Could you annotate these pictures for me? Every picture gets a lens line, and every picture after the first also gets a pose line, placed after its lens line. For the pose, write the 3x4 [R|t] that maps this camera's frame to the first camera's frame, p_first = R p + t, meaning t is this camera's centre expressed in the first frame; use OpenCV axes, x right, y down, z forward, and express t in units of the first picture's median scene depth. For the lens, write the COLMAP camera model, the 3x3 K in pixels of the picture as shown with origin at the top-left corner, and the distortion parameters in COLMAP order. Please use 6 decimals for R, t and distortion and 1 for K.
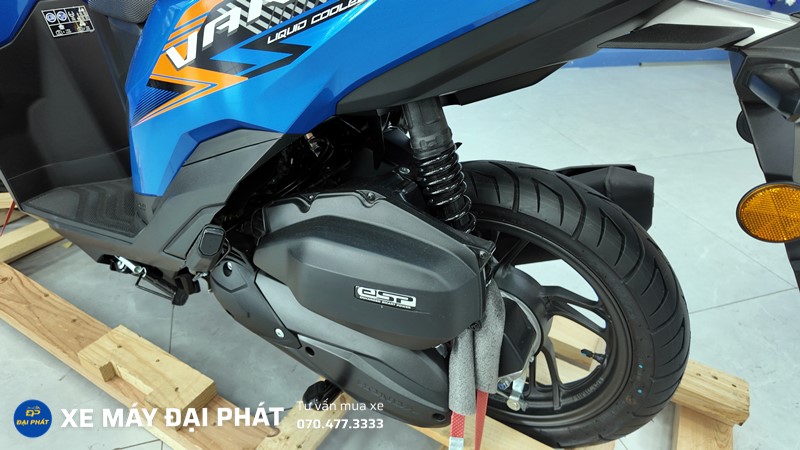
lens RADIAL K [[477.2, 0, 399.9], [0, 477.2, 235.9], [0, 0, 1]] dist [0.019723, -0.000479]
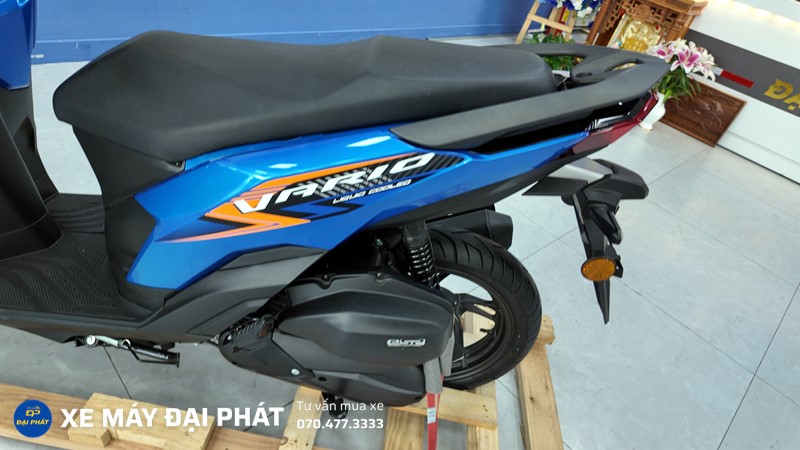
lens RADIAL K [[486.6, 0, 400.0], [0, 486.6, 225.0], [0, 0, 1]] dist [0.001802, 0.002122]
pose [[0.893892, -0.140888, 0.425567, -0.524582], [0.086074, 0.985607, 0.145500, -0.380589], [-0.439941, -0.093431, 0.893153, -0.304159]]
